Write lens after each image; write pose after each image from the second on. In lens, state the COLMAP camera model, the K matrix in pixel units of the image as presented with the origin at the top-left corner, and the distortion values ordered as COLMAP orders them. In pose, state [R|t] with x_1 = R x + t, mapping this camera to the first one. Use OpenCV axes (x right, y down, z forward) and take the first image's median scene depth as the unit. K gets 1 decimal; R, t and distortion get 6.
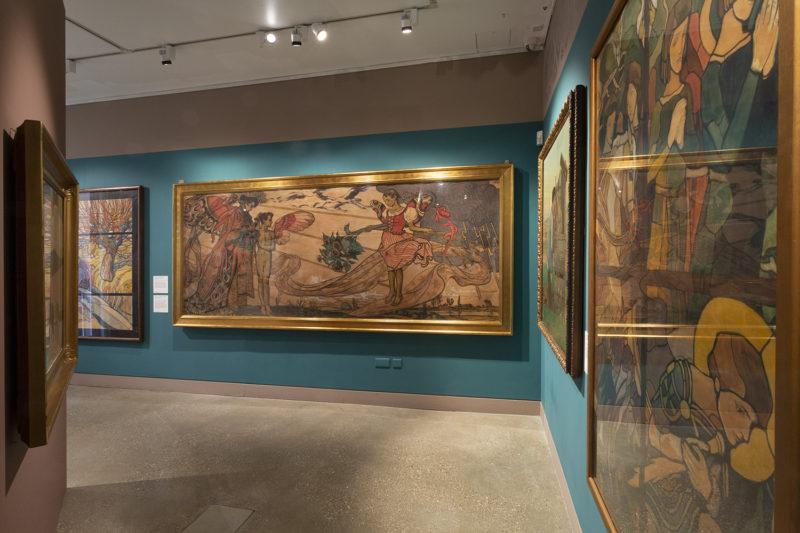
lens RADIAL K [[413.0, 0, 400.8], [0, 413.0, 259.8], [0, 0, 1]] dist [-0.001454, -0.000758]
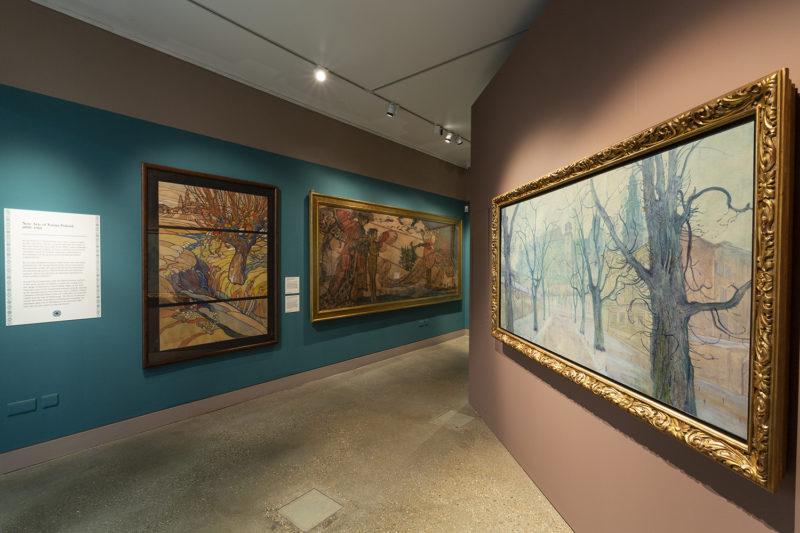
lens RADIAL K [[379.6, 0, 399.2], [0, 379.6, 268.2], [0, 0, 1]] dist [0.007401, -0.000889]
pose [[0.451944, -0.000211, 0.892046, -1.393123], [-0.004033, 0.999989, 0.002279, 0.014300], [-0.892037, -0.004627, 0.451938, 0.345714]]
